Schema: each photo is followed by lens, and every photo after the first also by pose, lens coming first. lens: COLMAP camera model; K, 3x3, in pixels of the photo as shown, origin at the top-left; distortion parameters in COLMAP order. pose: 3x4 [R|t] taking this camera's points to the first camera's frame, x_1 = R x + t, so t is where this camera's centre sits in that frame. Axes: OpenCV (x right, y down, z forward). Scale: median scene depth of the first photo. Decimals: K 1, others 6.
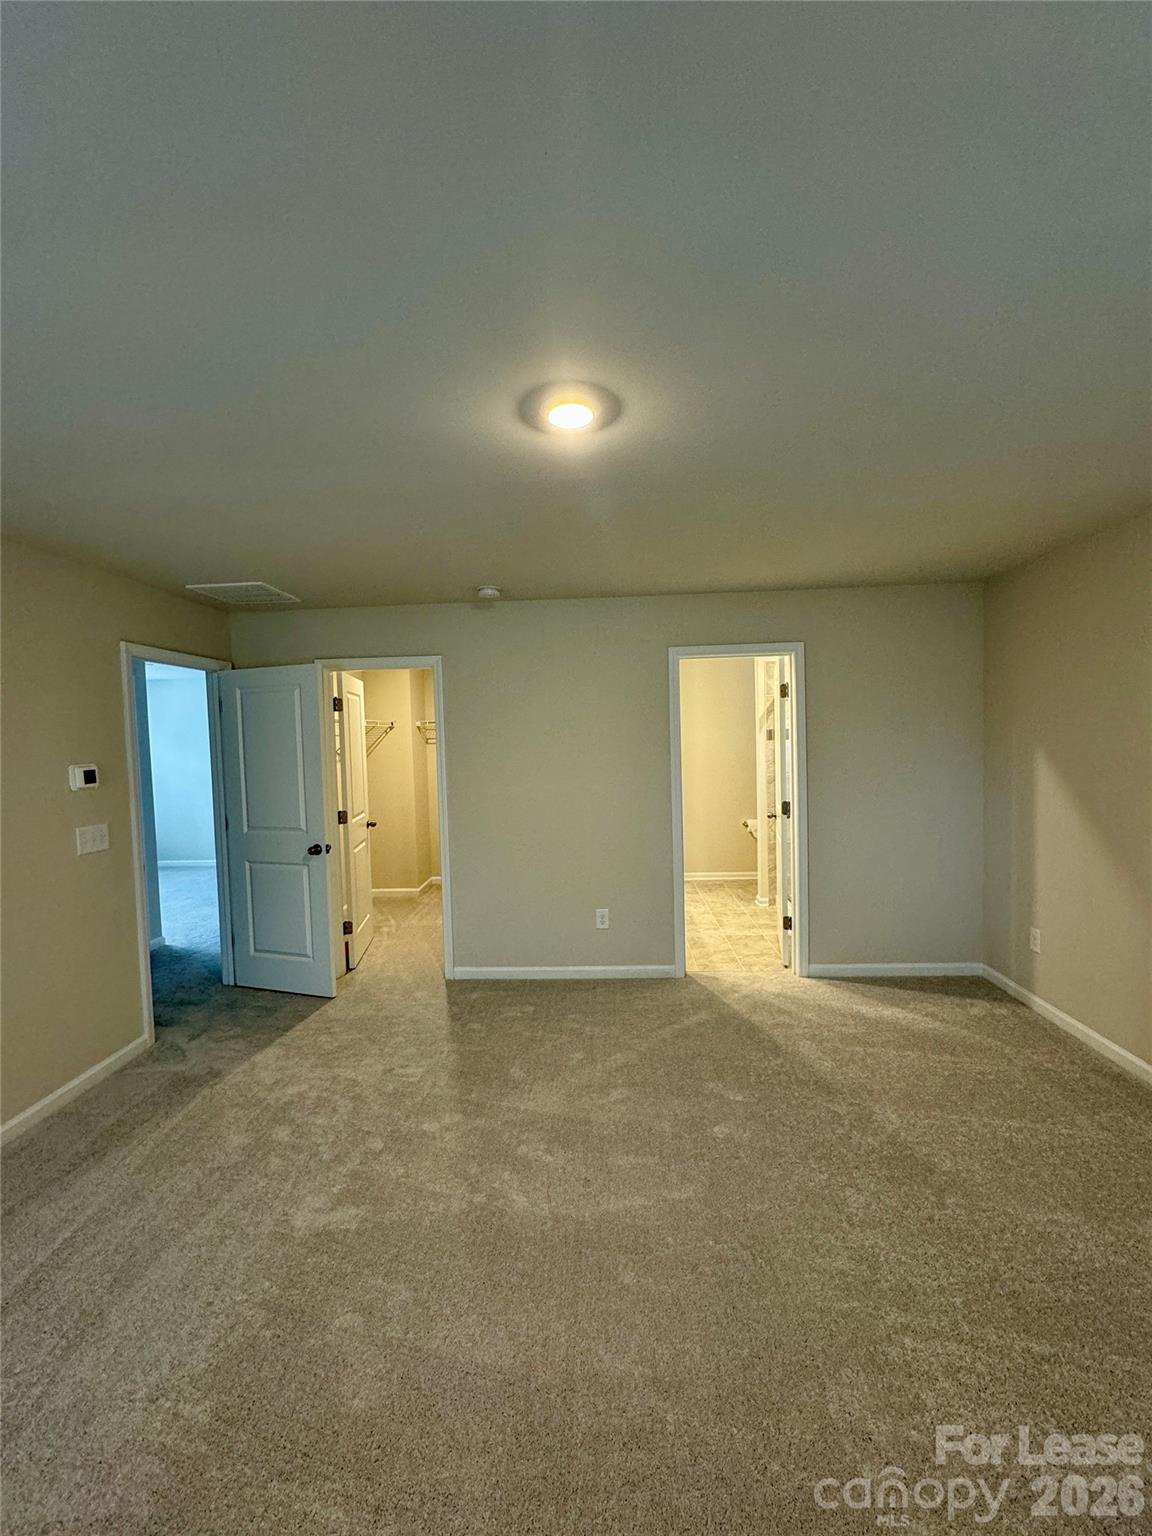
lens RADIAL K [[614.8, 0, 576.5], [0, 614.8, 767.7], [0, 0, 1]] dist [-0.003759, -0.000367]
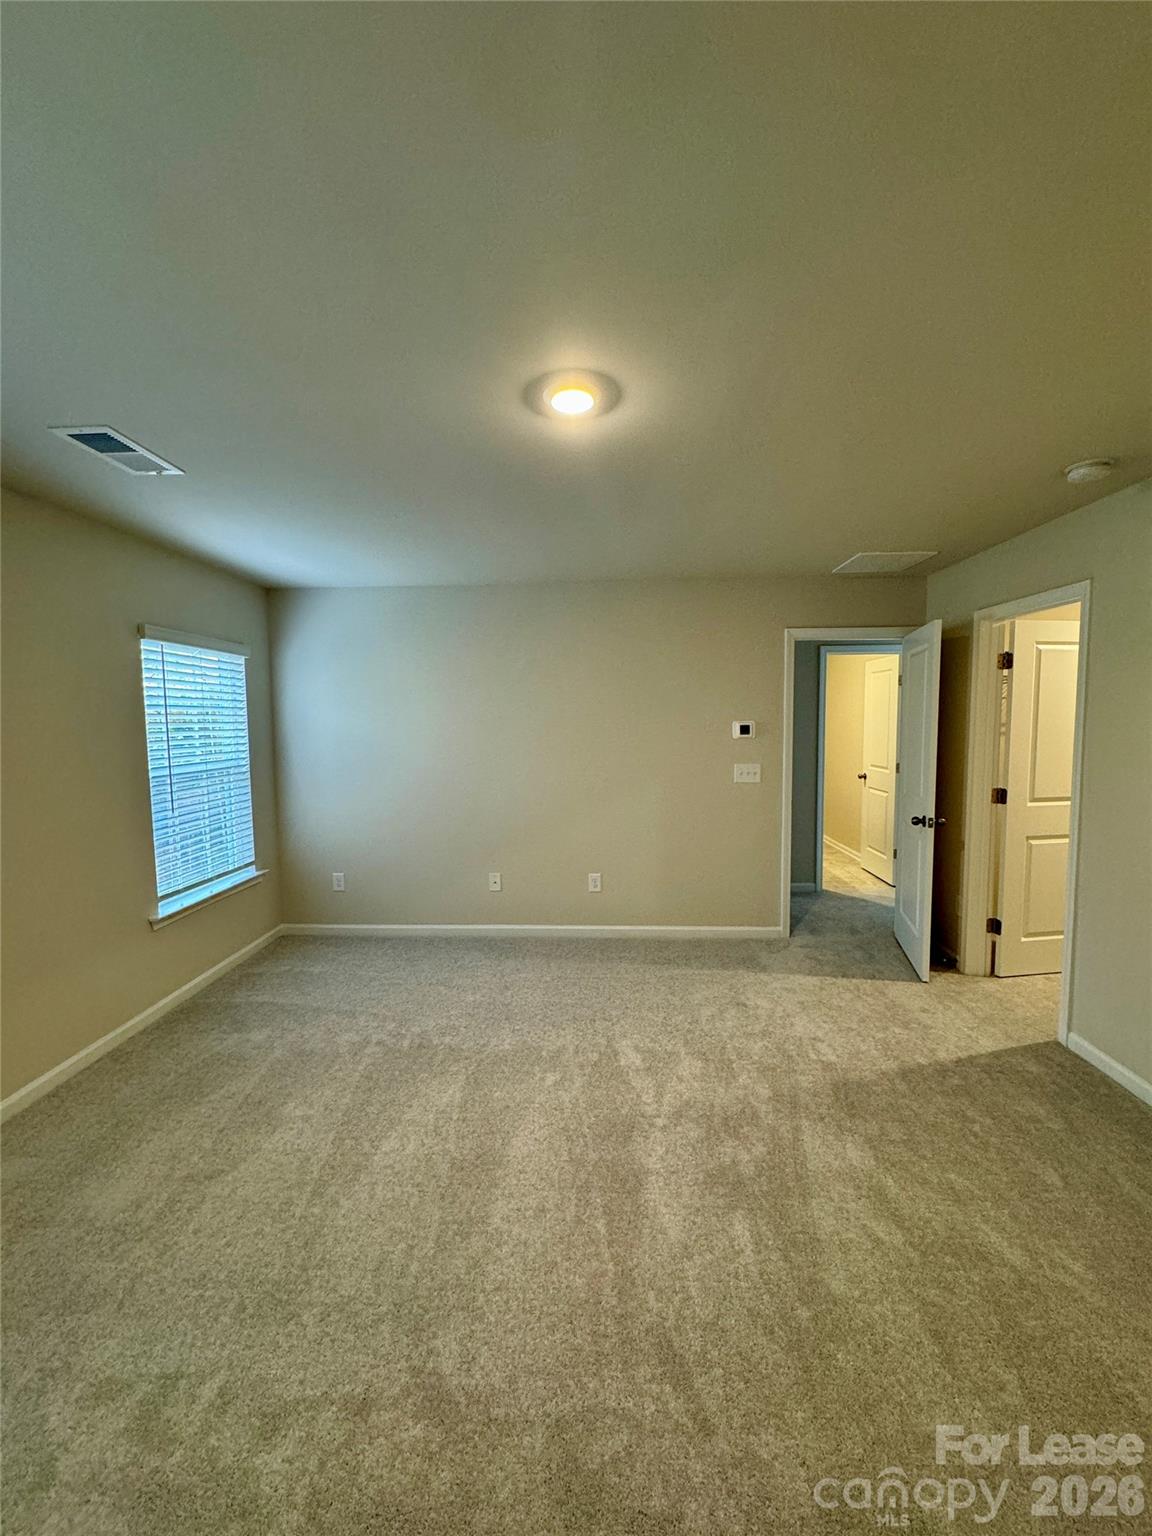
lens RADIAL K [[614.8, 0, 572.9], [0, 614.8, 768.5], [0, 0, 1]] dist [-0.003759, -0.000367]
pose [[0.005923, 0.110546, -0.993853, 0.562862], [-0.037315, 0.993203, 0.110252, -0.033818], [0.999286, 0.036433, 0.010008, 0.514457]]
